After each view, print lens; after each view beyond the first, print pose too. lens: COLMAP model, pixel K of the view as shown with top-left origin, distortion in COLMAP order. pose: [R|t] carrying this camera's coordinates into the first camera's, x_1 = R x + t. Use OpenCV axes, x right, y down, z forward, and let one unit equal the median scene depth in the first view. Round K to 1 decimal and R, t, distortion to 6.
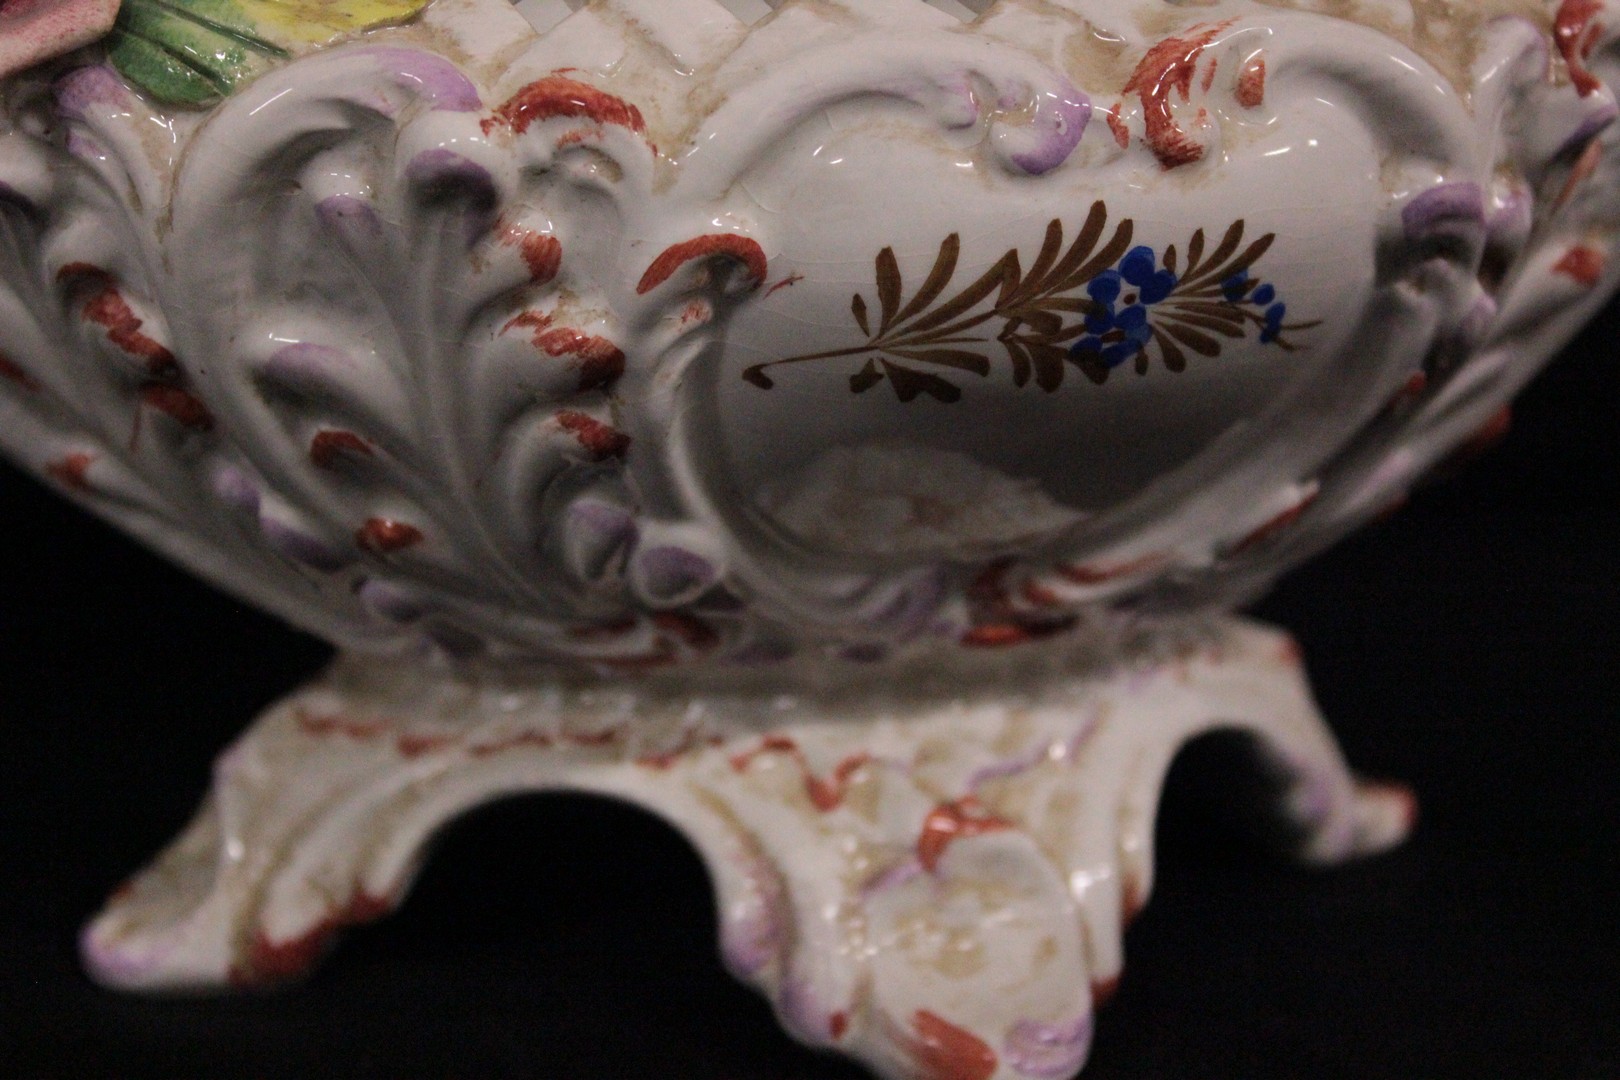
lens RADIAL K [[3251.6, 0, 806.3], [0, 3251.6, 543.4], [0, 0, 1]] dist [0.026373, 0.000000]
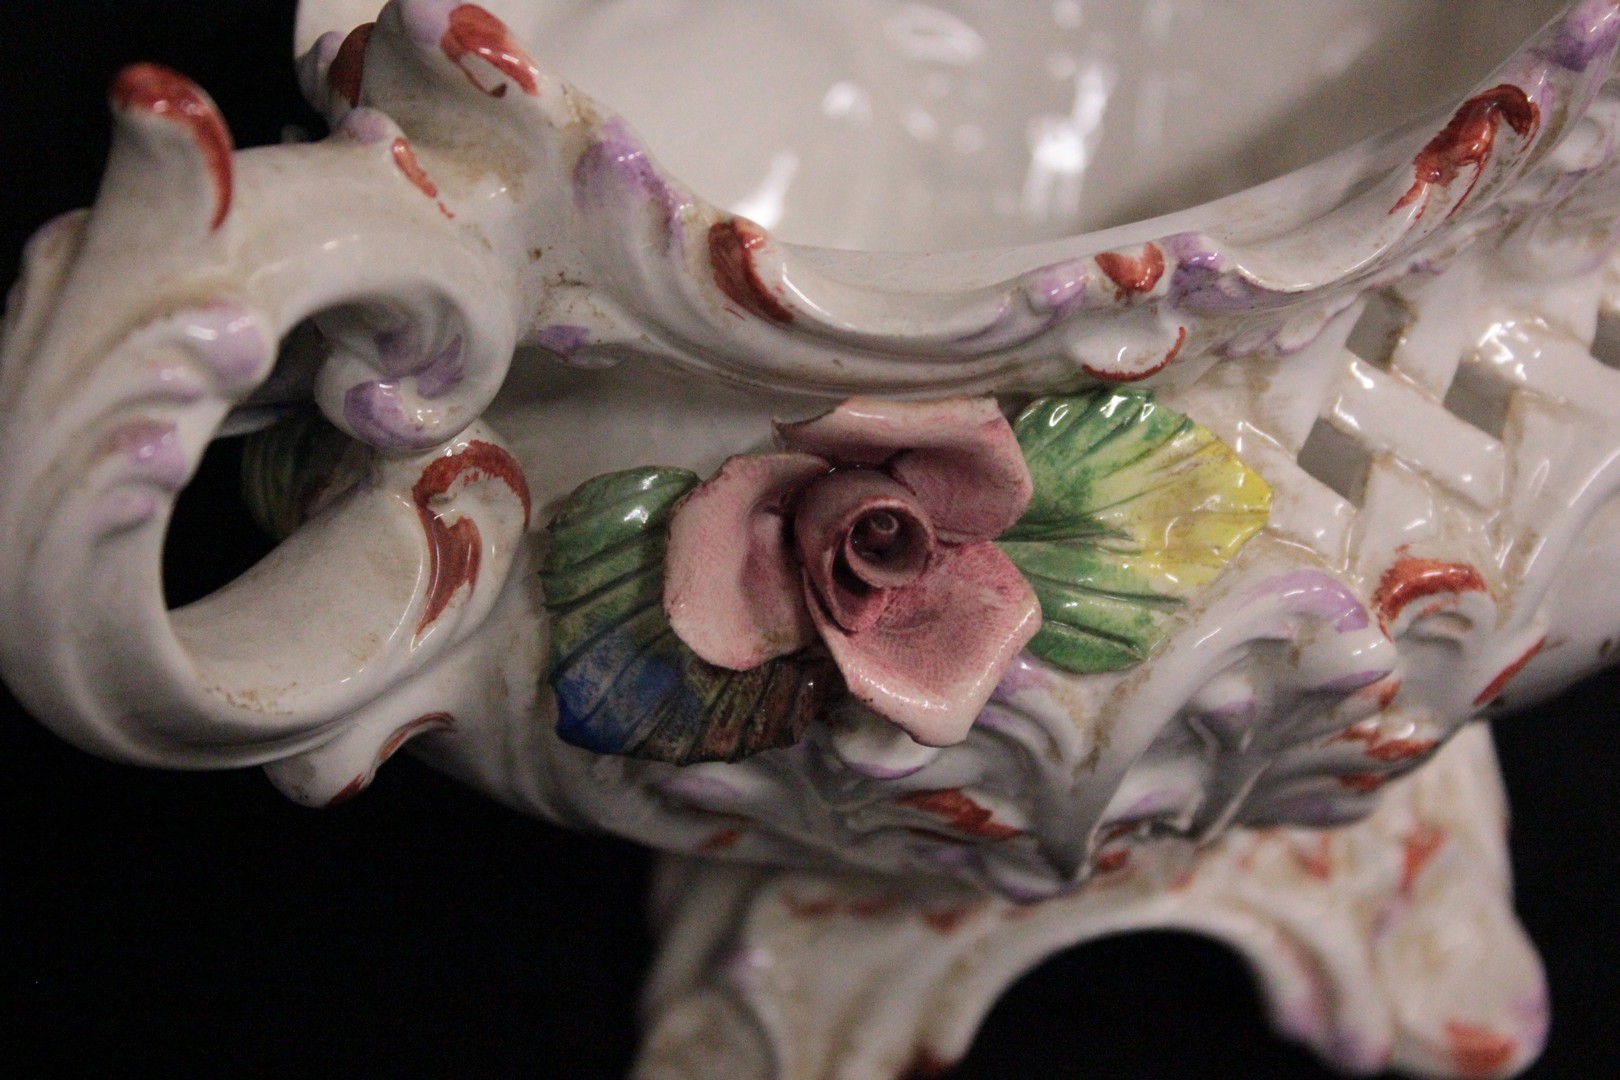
lens RADIAL K [[3561.0, 0, 814.4], [0, 3561.0, 538.2], [0, 0, 1]] dist [0.091629, 0.000000]
pose [[0.875813, -0.295257, 0.381805, -0.681004], [0.139820, 0.912346, 0.384804, -0.614149], [-0.461954, -0.283632, 0.840328, 0.065918]]
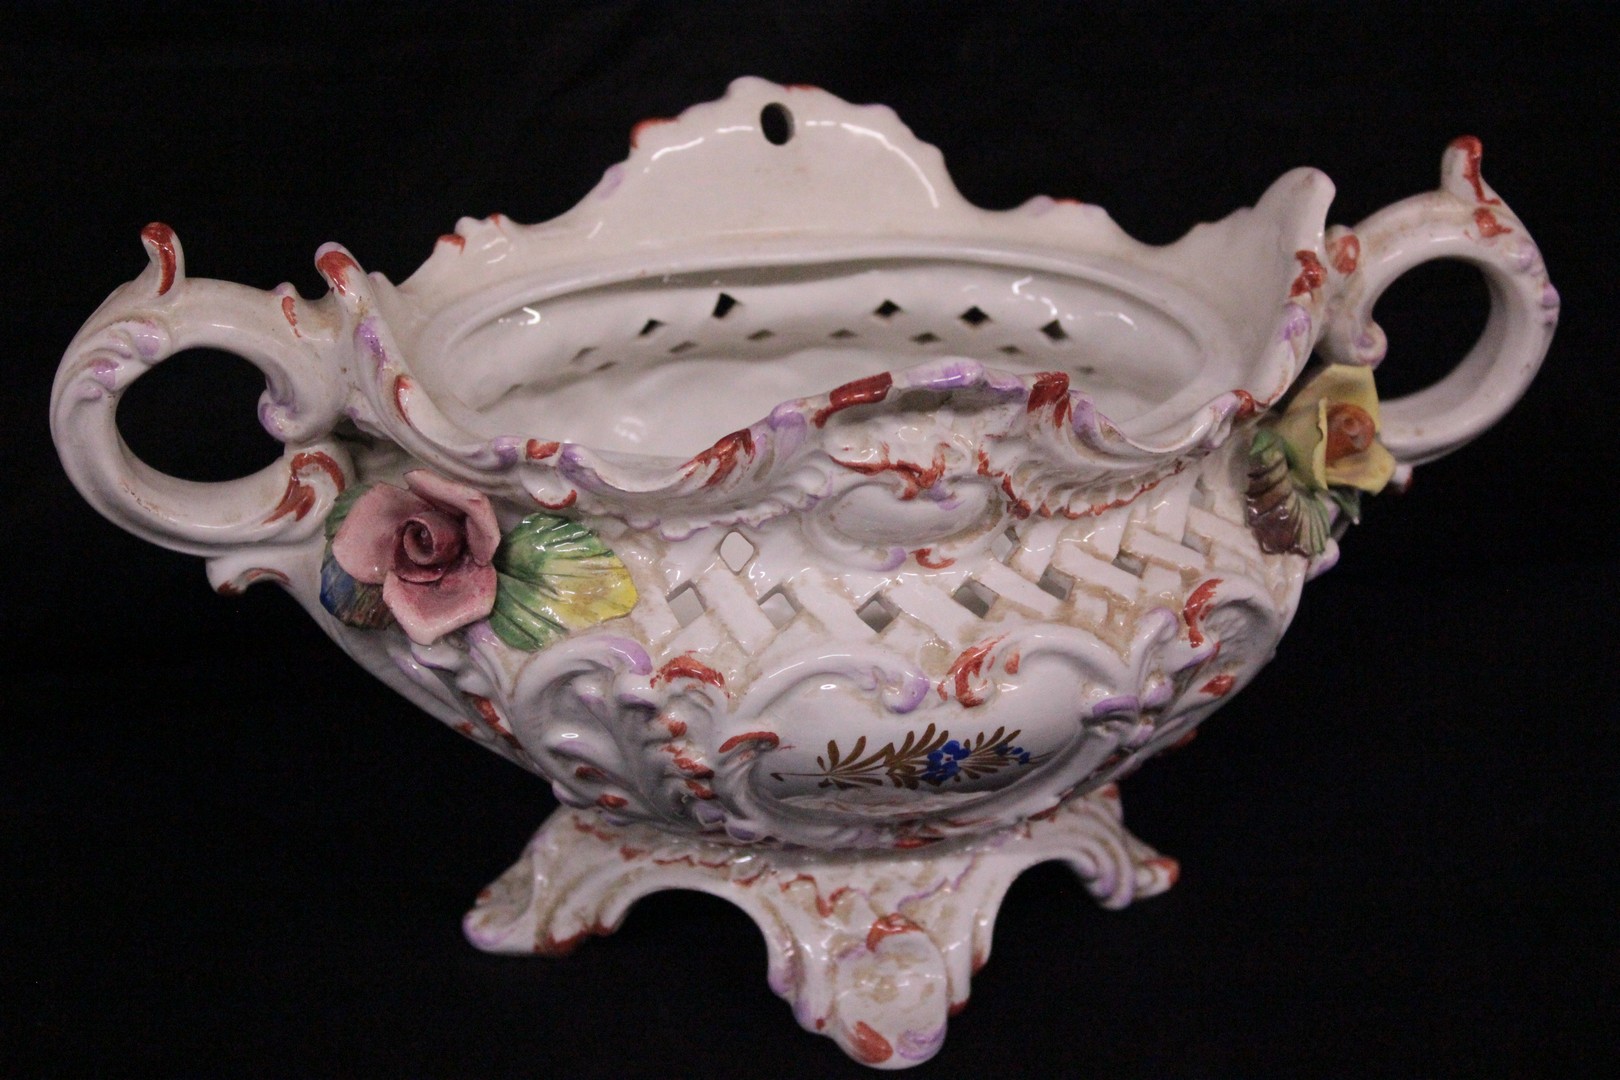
lens RADIAL K [[3223.8, 0, 812.7], [0, 3223.8, 535.4], [0, 0, 1]] dist [0.021088, 0.000000]
pose [[0.991881, 0.075380, -0.102422, 0.213688], [-0.053616, 0.978187, 0.200686, -0.631949], [0.115315, -0.193565, 0.974287, -1.045339]]
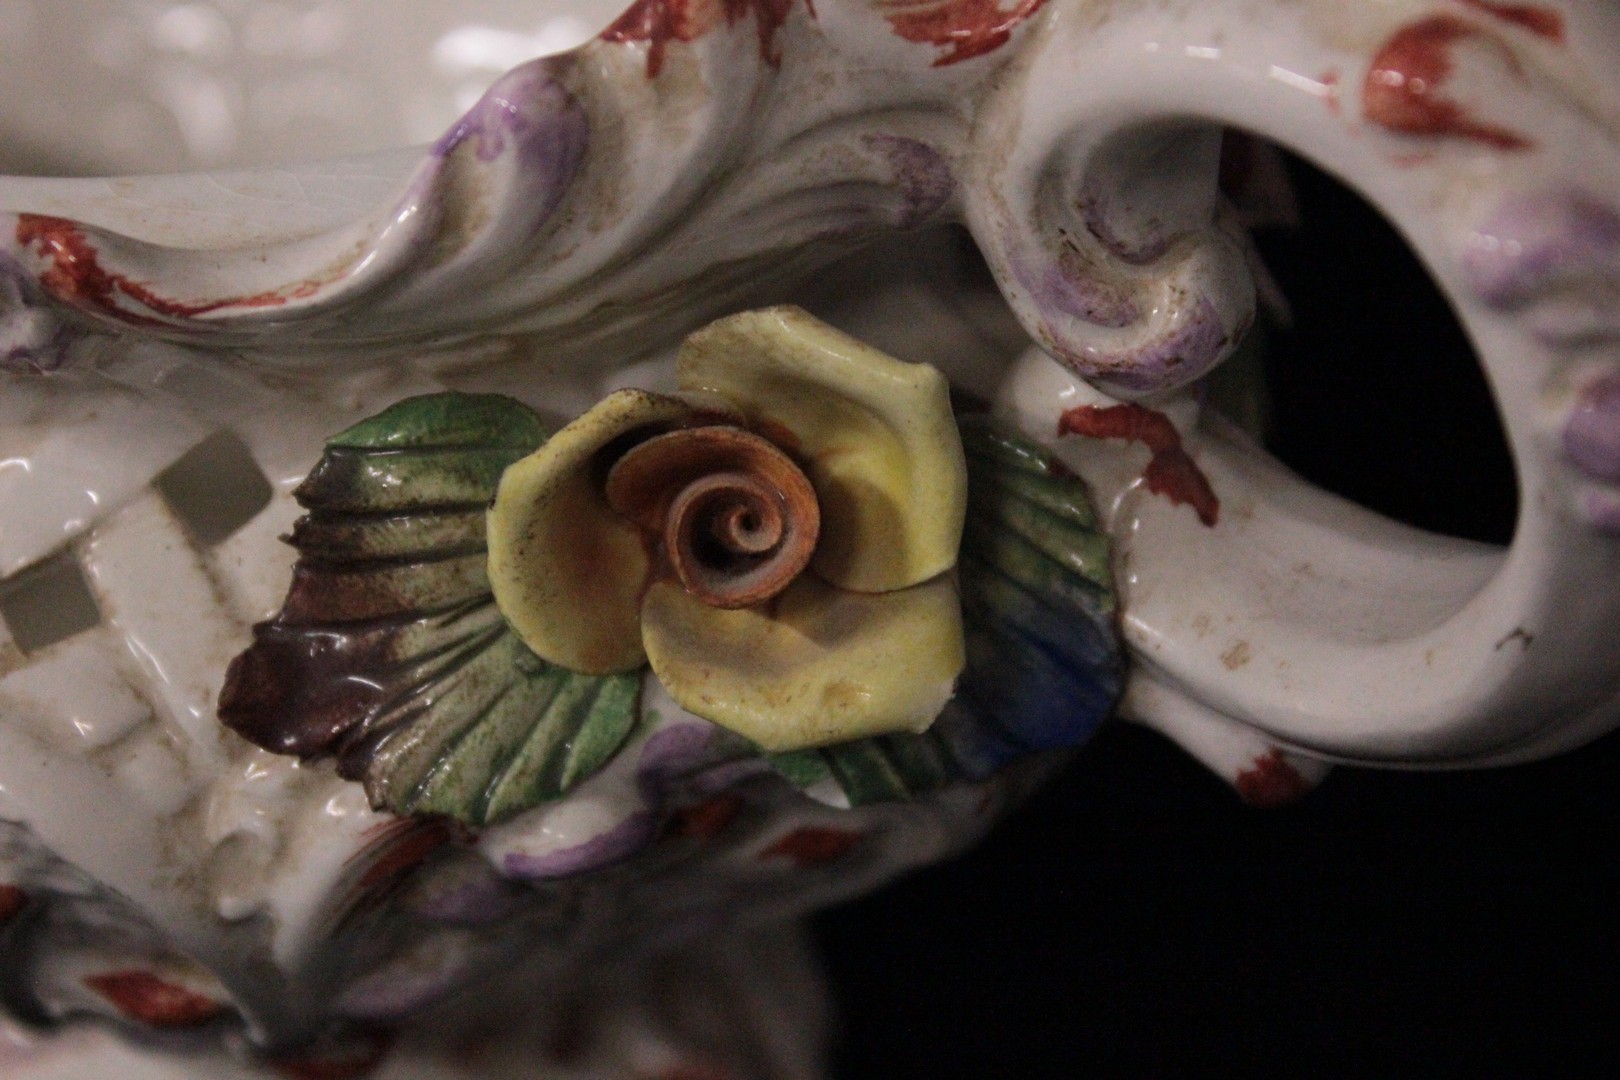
lens RADIAL K [[3600.3, 0, 811.1], [0, 3600.3, 539.5], [0, 0, 1]] dist [0.096054, 0.000000]
pose [[0.511252, 0.537859, -0.670320, 0.879949], [-0.190927, 0.831548, 0.521608, -0.673823], [0.837955, -0.138690, 0.527823, 0.831016]]
